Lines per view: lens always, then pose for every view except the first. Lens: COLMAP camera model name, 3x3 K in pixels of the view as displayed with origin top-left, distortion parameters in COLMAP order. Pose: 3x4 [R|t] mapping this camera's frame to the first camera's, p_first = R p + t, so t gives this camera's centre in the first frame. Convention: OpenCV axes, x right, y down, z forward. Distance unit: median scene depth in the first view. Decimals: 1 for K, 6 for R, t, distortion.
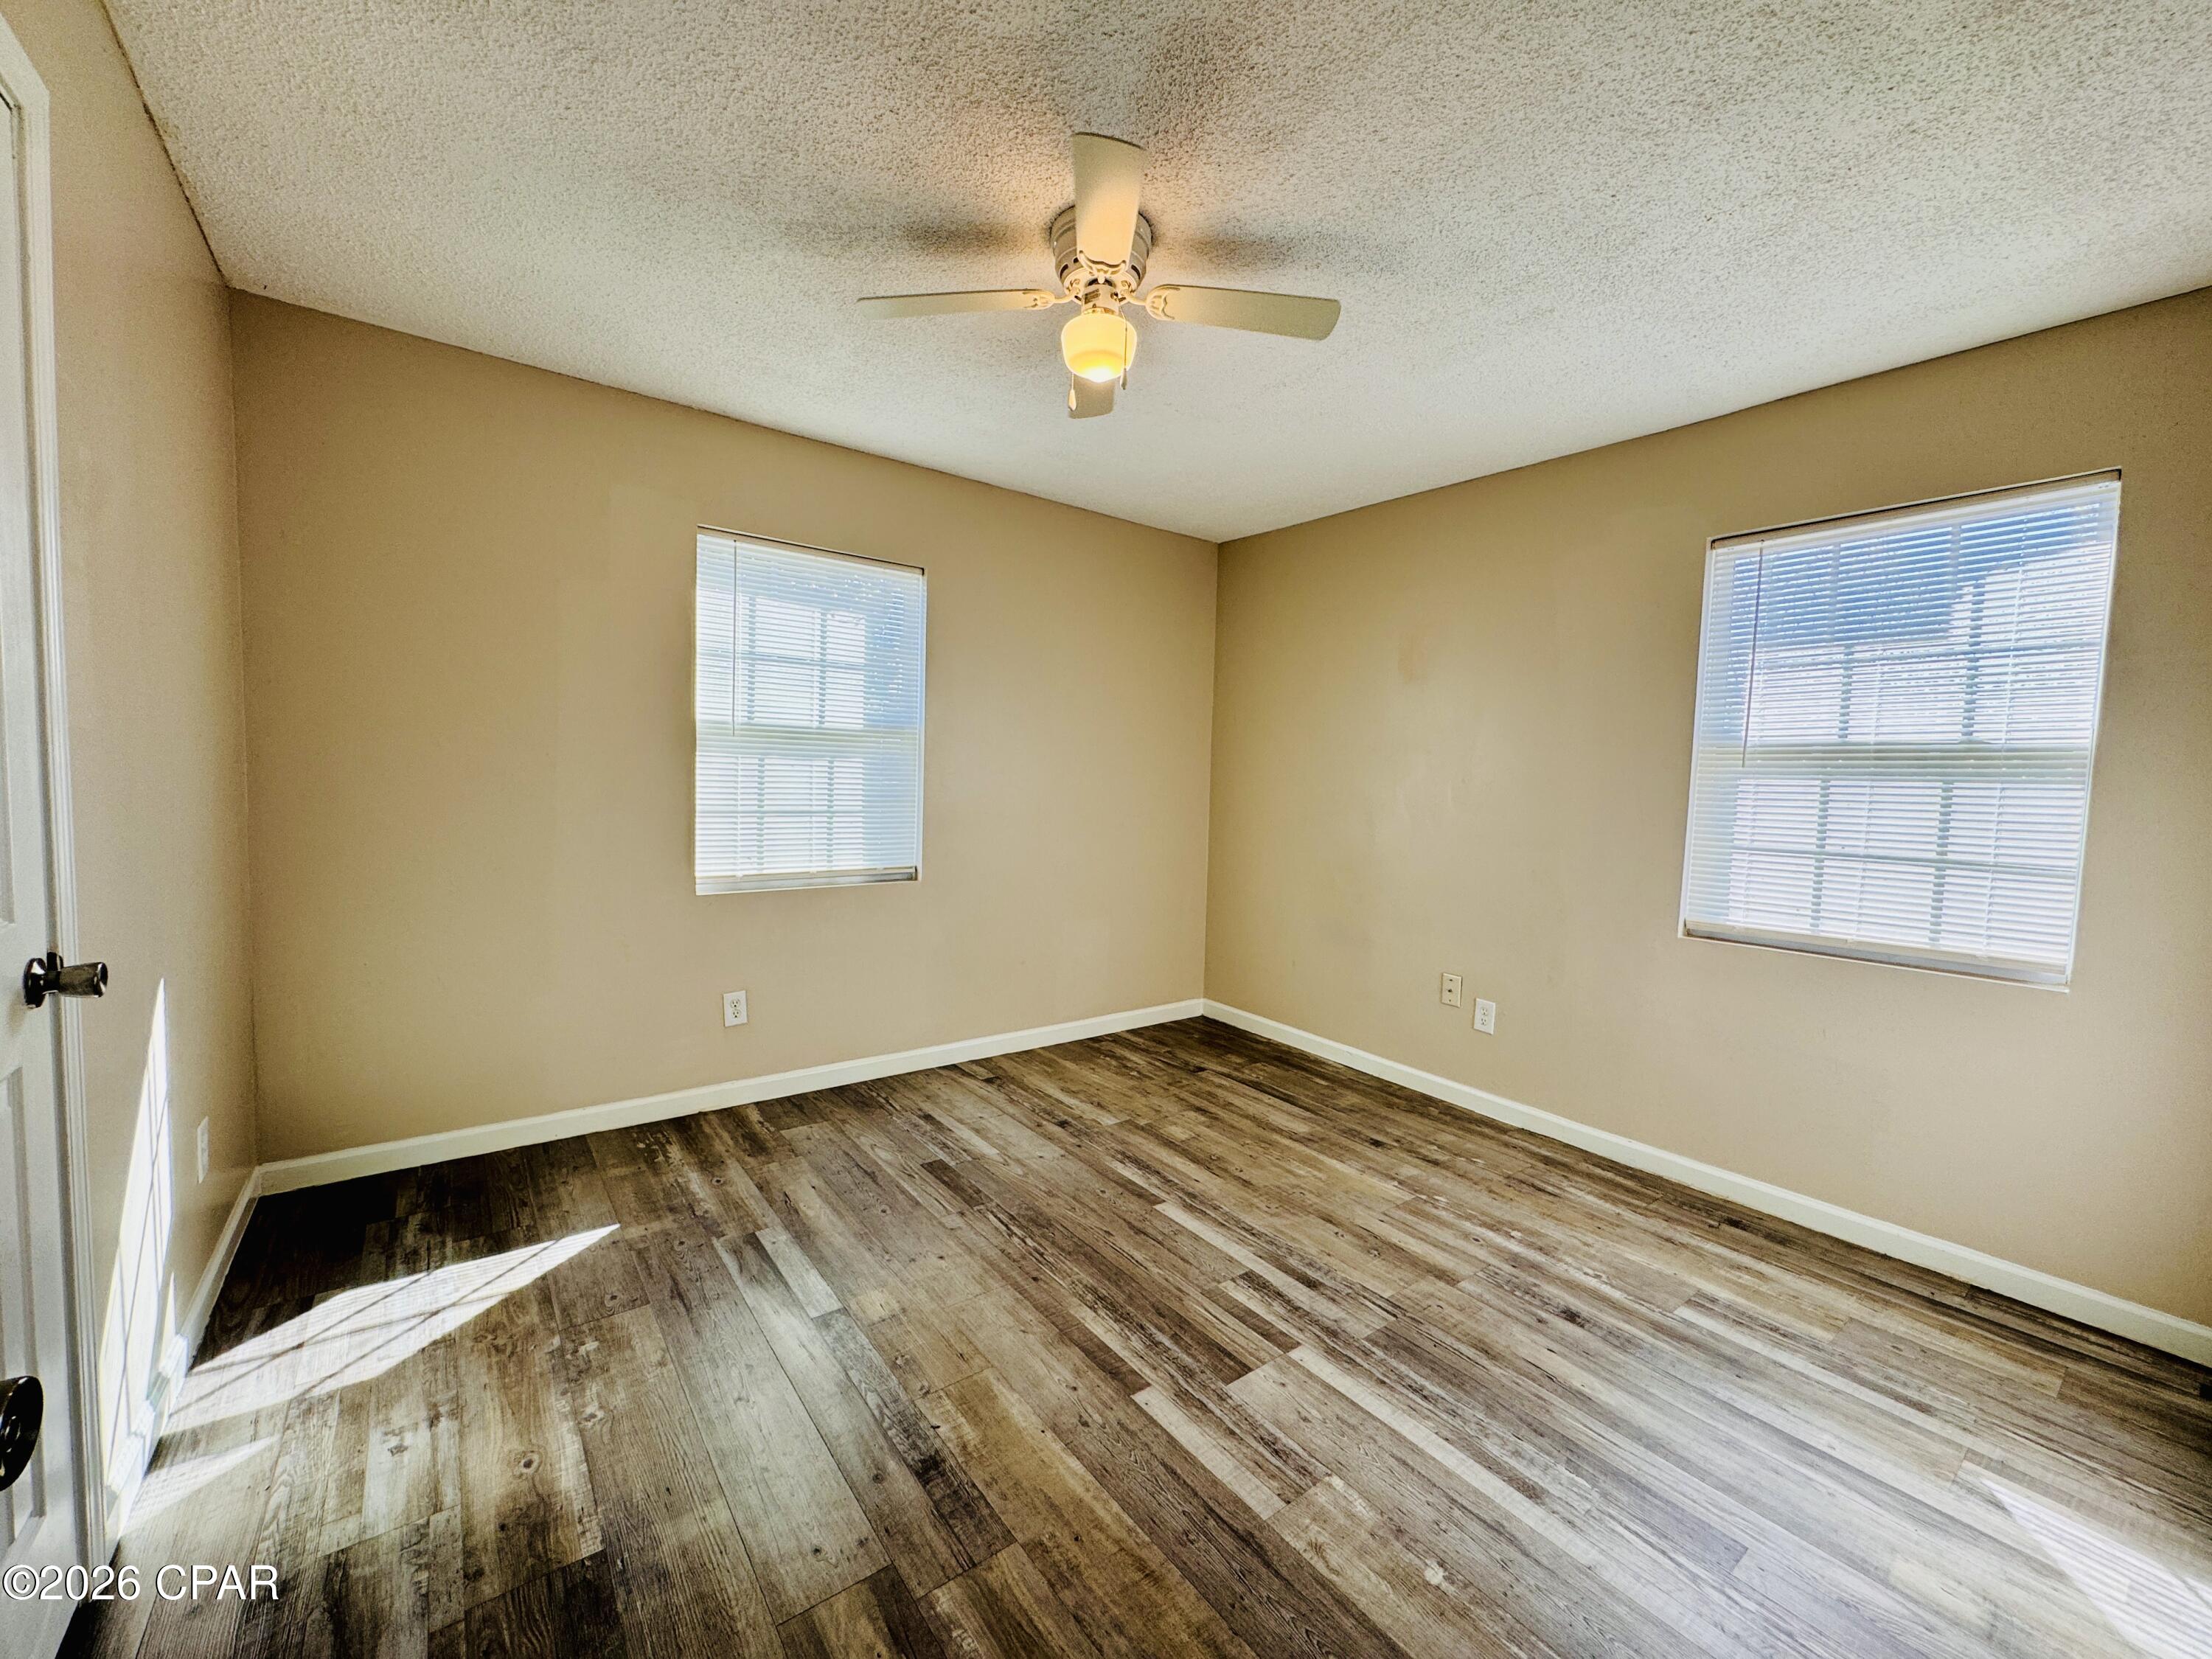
lens RADIAL K [[879.9, 0, 1107.6], [0, 879.9, 826.2], [0, 0, 1]] dist [-0.003621, 0.000605]
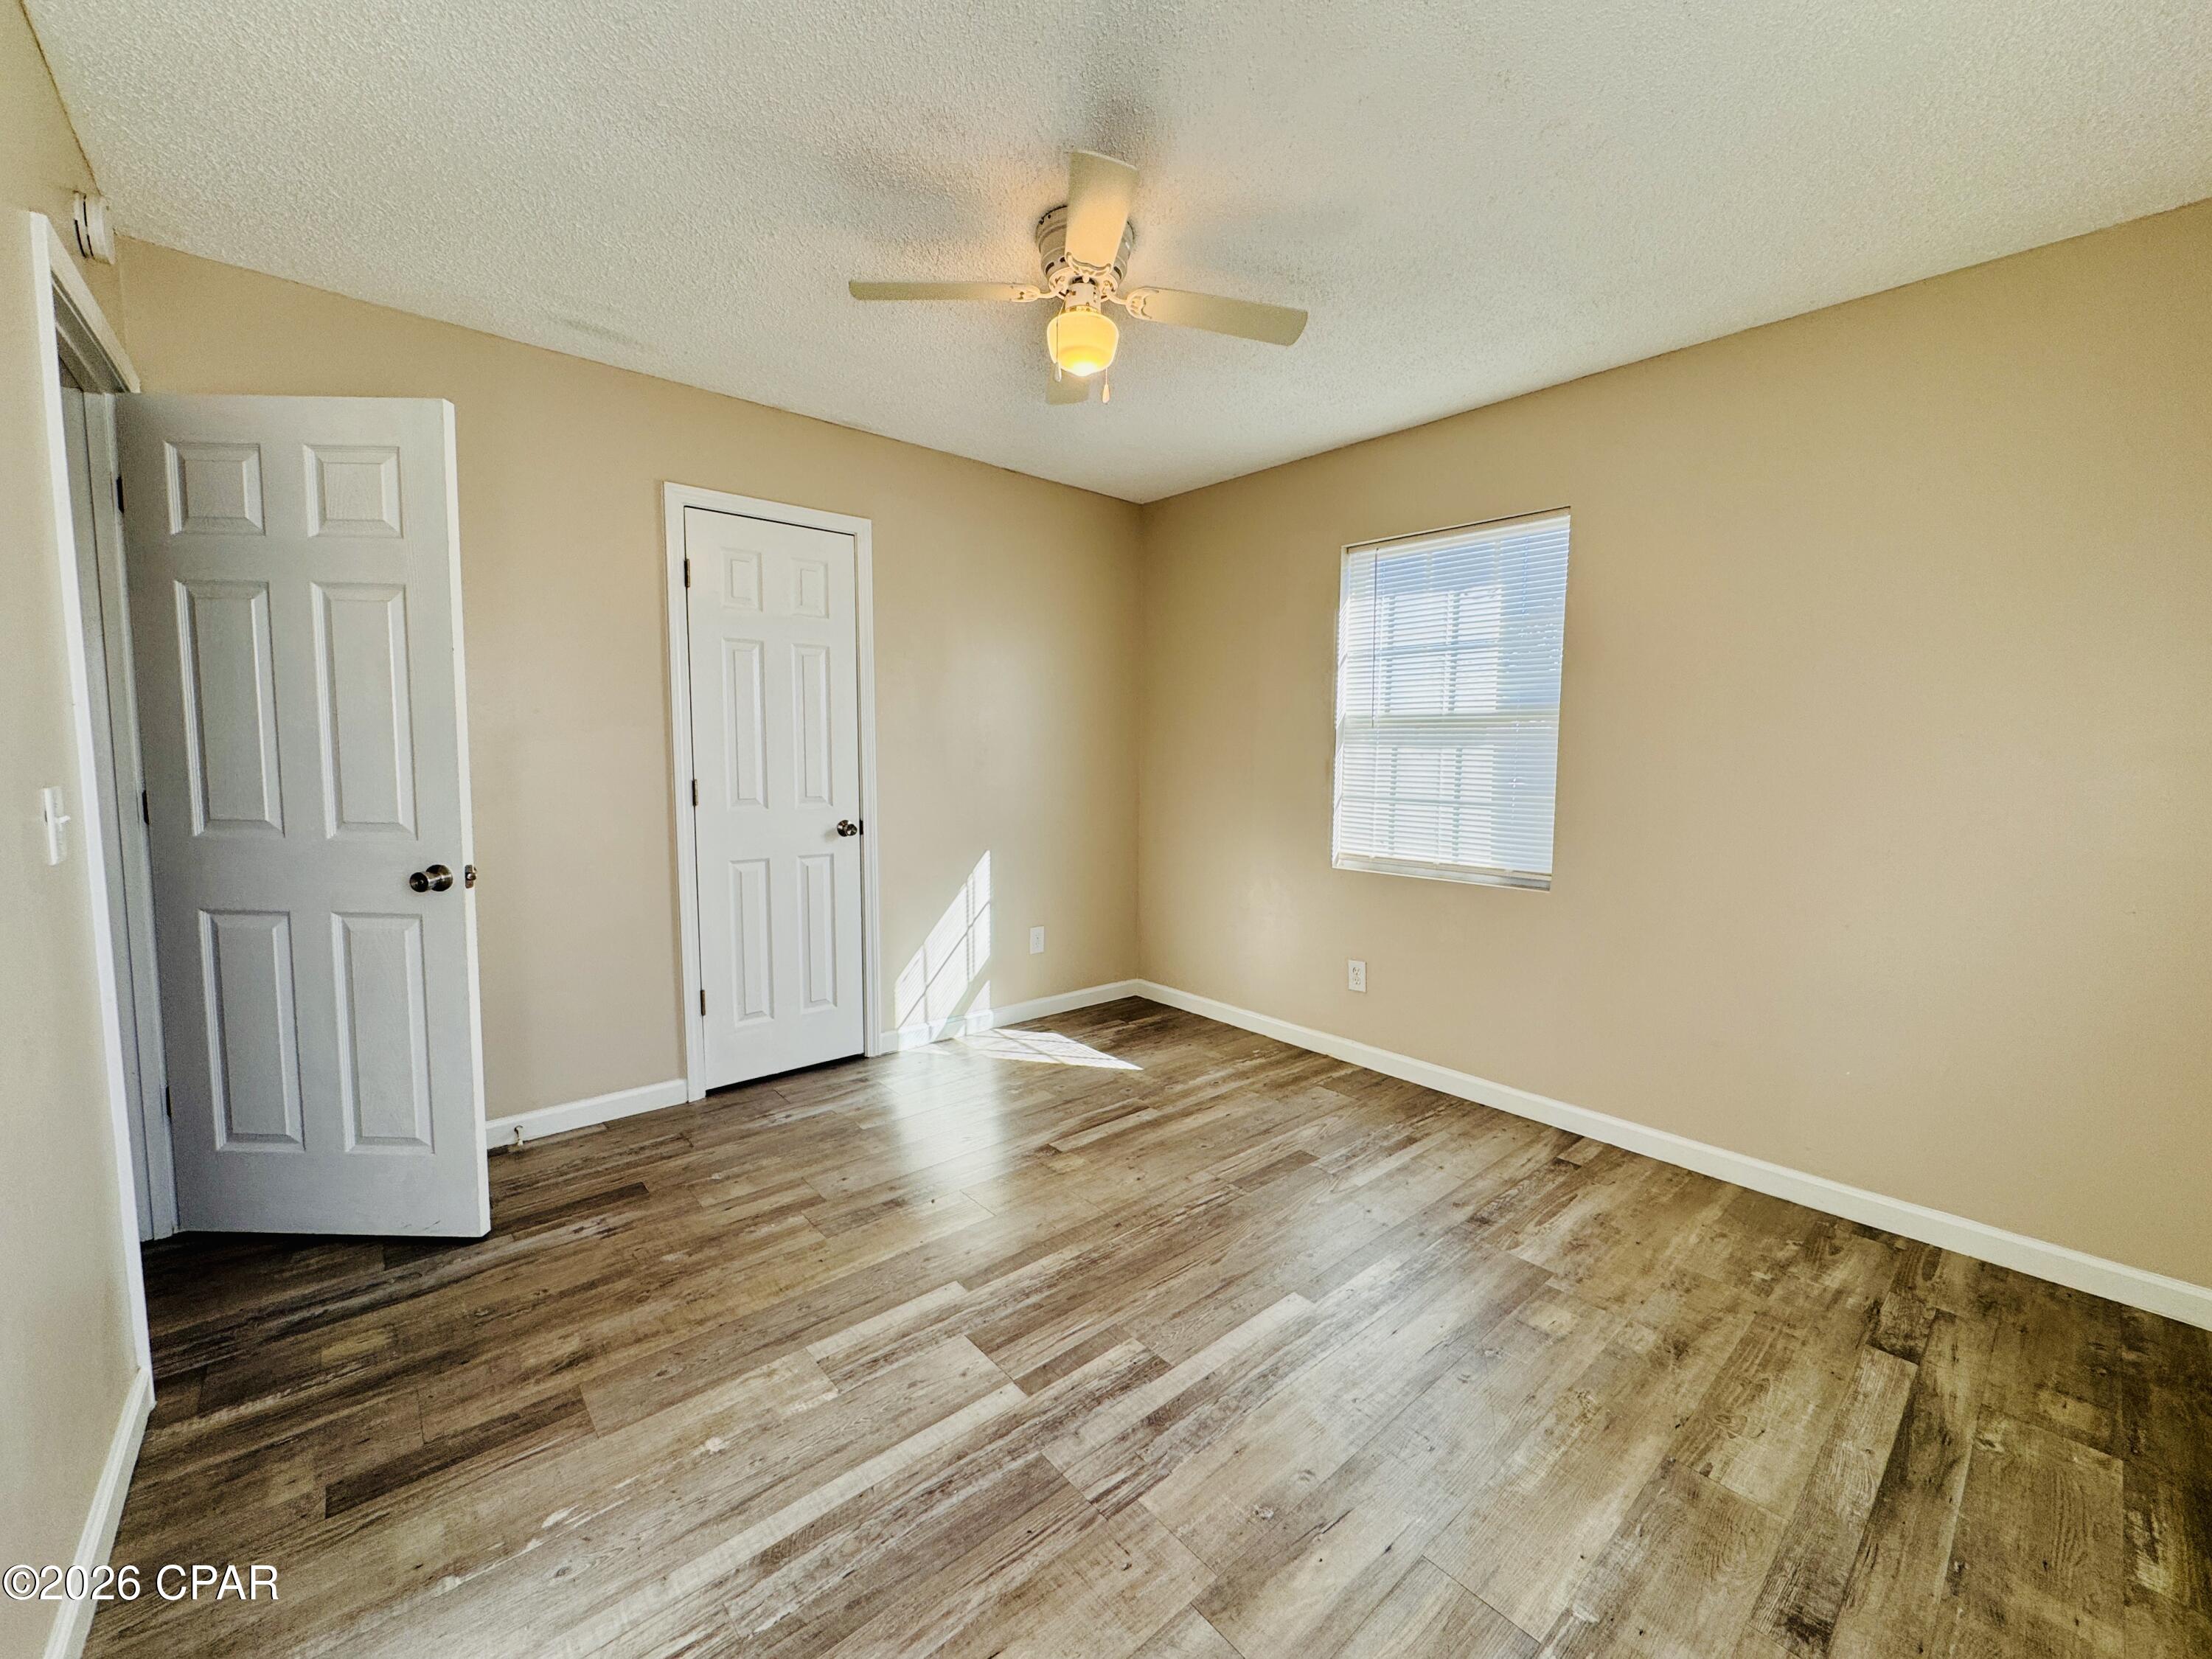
lens RADIAL K [[879.9, 0, 1105.6], [0, 879.9, 830.4], [0, 0, 1]] dist [-0.003621, 0.000605]
pose [[0.067608, 0.057971, -0.996026, 0.720353], [-0.067169, 0.996310, 0.053428, -0.014300], [0.995448, 0.063290, 0.071253, 0.663836]]
